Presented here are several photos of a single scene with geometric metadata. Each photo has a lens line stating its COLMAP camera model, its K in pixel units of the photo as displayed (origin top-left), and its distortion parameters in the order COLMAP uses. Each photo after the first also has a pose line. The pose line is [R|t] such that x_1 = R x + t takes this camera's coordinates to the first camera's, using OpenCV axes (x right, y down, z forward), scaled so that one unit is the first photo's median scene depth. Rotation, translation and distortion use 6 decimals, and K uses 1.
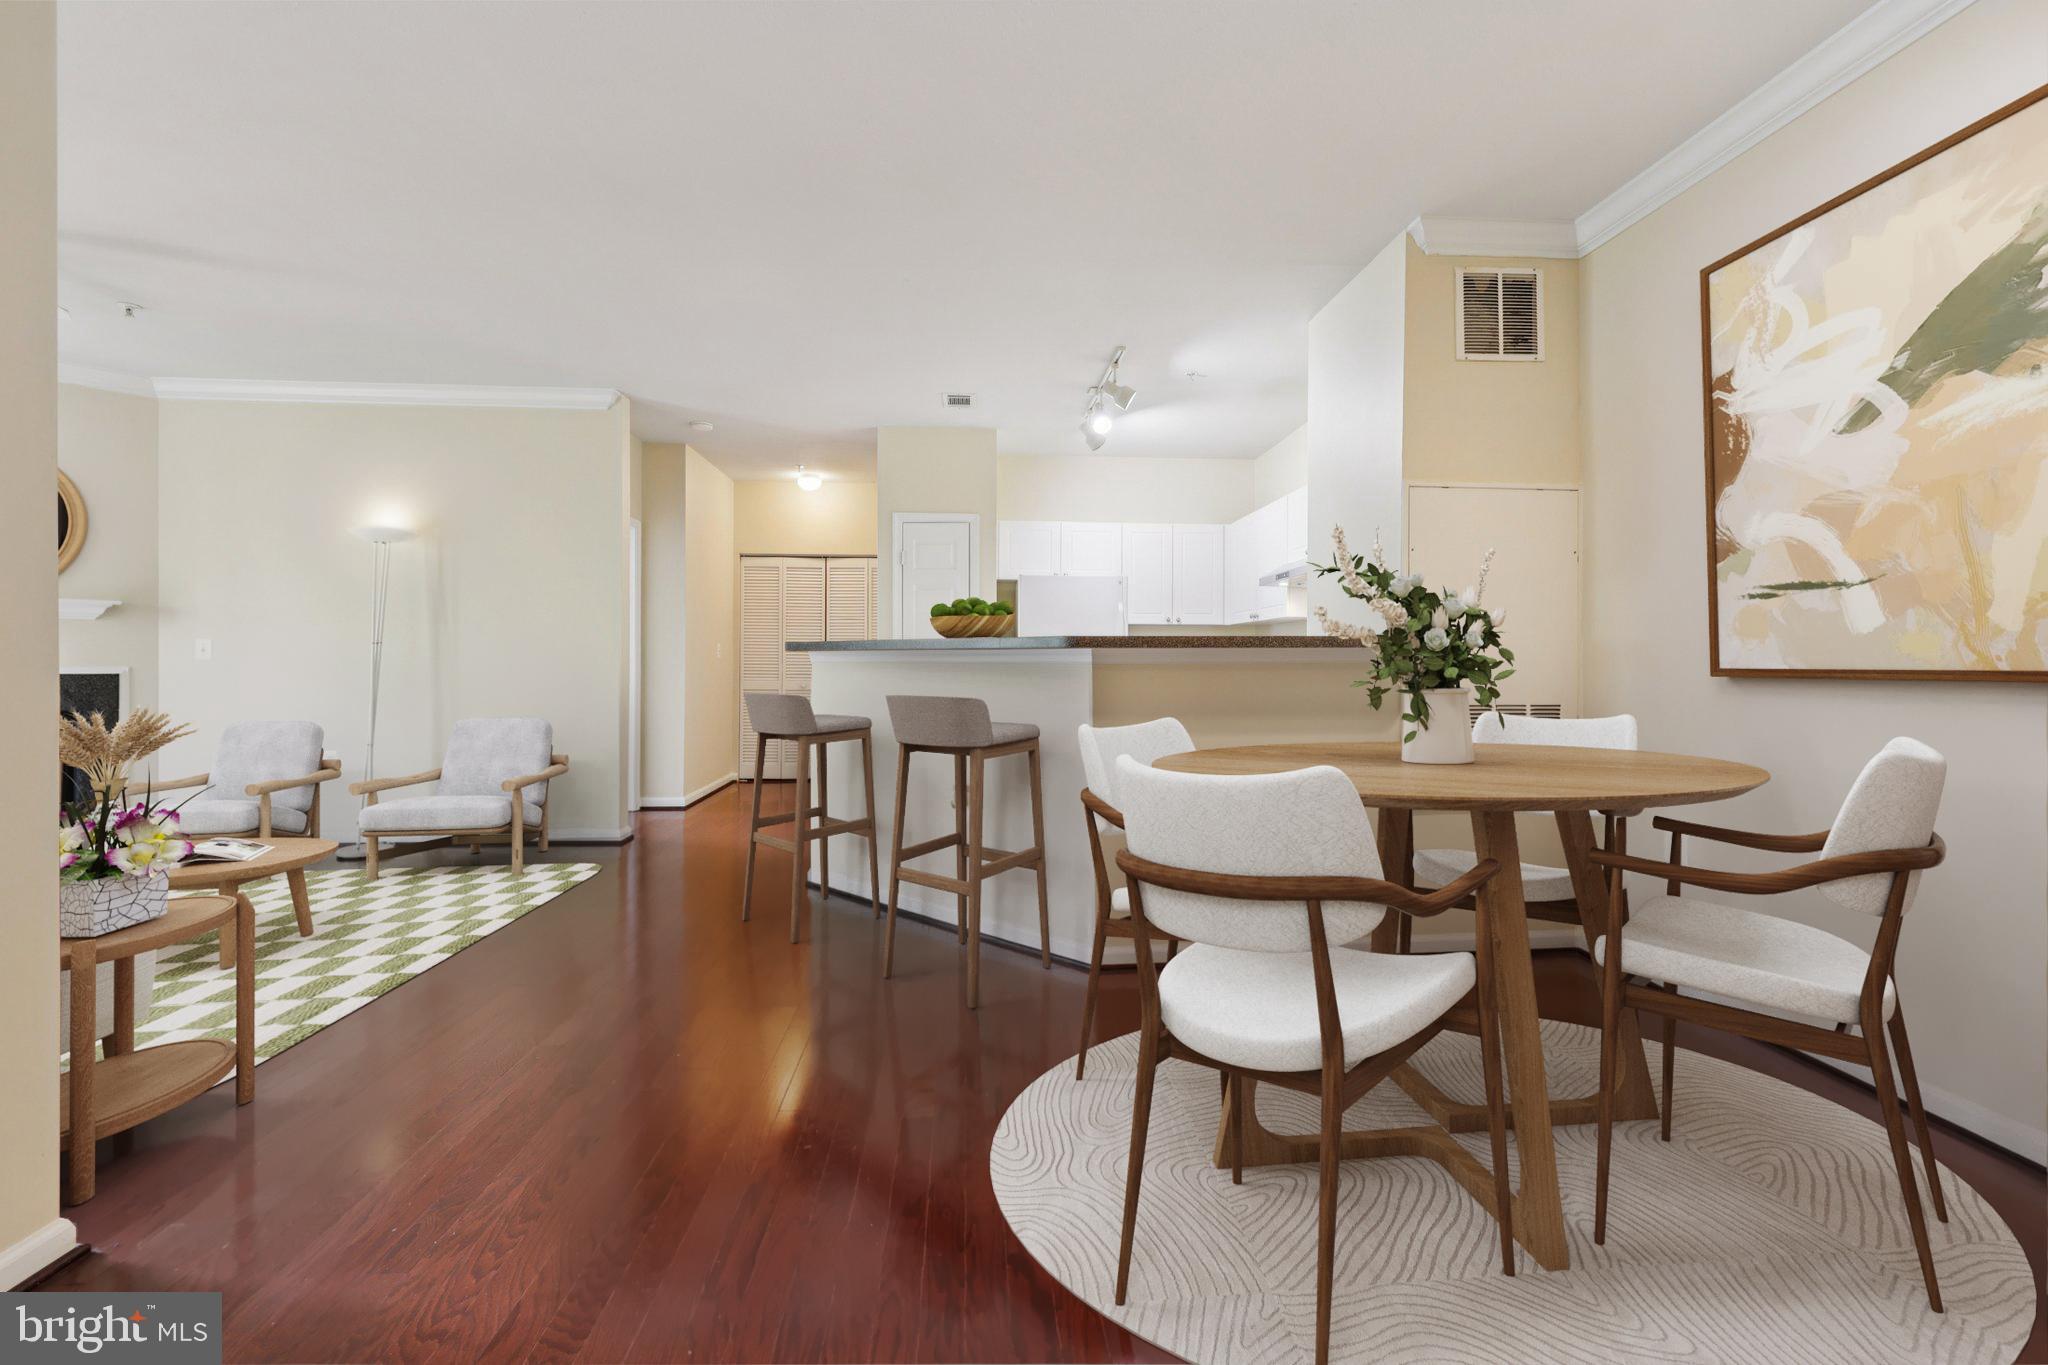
lens RADIAL K [[833.9, 0, 990.0], [0, 833.9, 662.4], [0, 0, 1]] dist [0.002472, 0.000714]
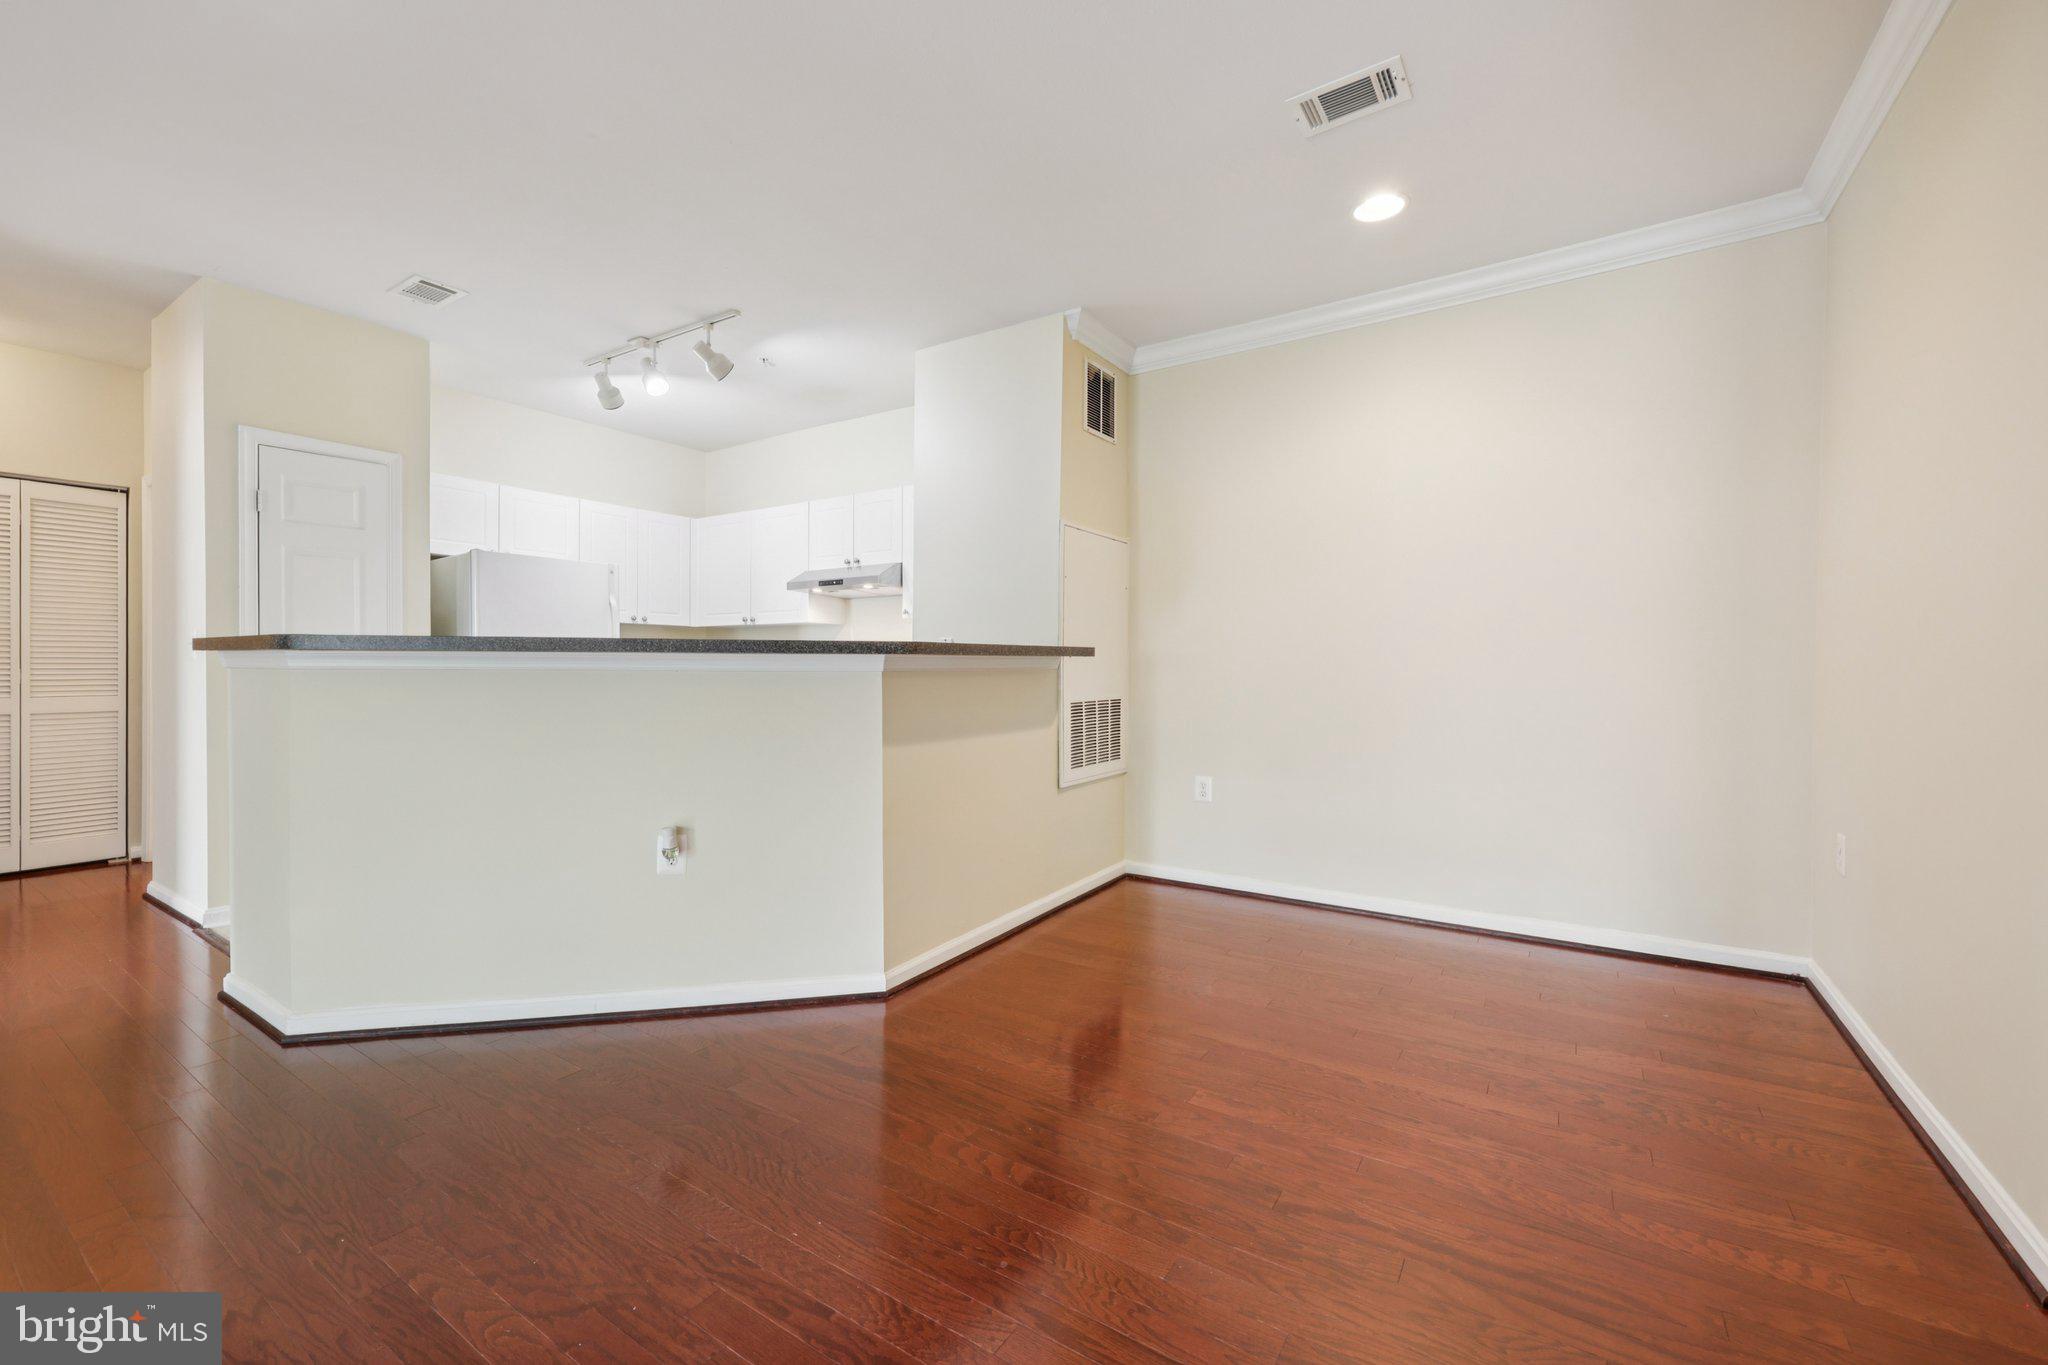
lens RADIAL K [[833.9, 0, 1019.1], [0, 833.9, 675.0], [0, 0, 1]] dist [0.002472, 0.000714]
pose [[0.595234, -0.015731, 0.803398, -0.651646], [0.004718, 0.999860, 0.016082, -0.011062], [-0.803538, -0.005782, 0.595225, 0.396797]]
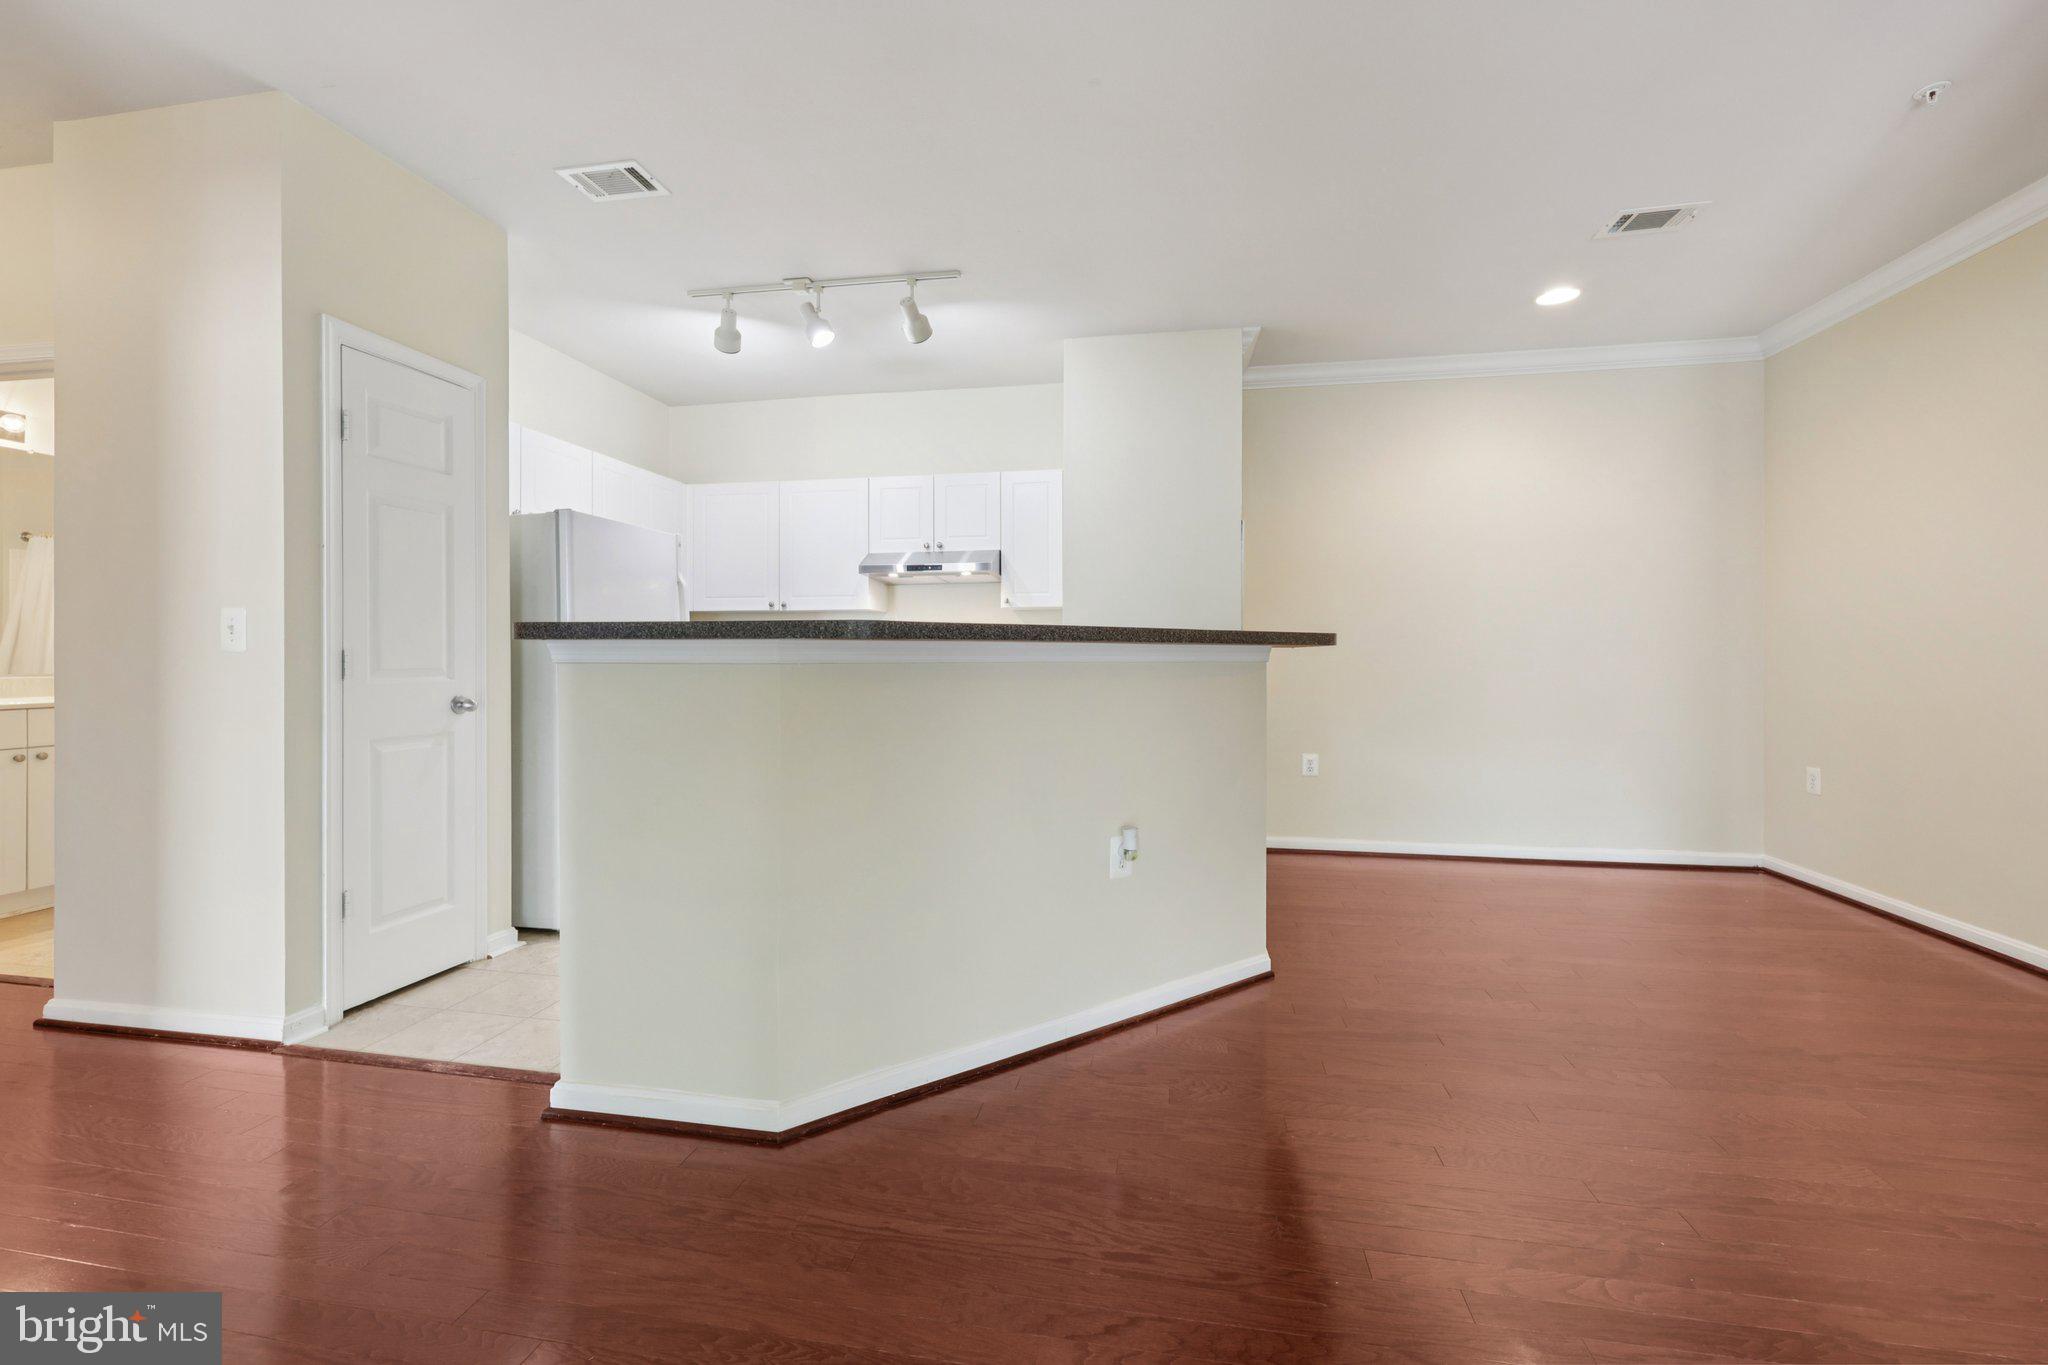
lens RADIAL K [[833.9, 0, 1043.5], [0, 833.9, 657.1], [0, 0, 1]] dist [0.002472, 0.000714]
pose [[0.223969, -0.010118, 0.974544, -1.086257], [0.004496, 0.999946, 0.009349, -0.018034], [-0.974586, 0.002288, 0.224003, 1.298425]]
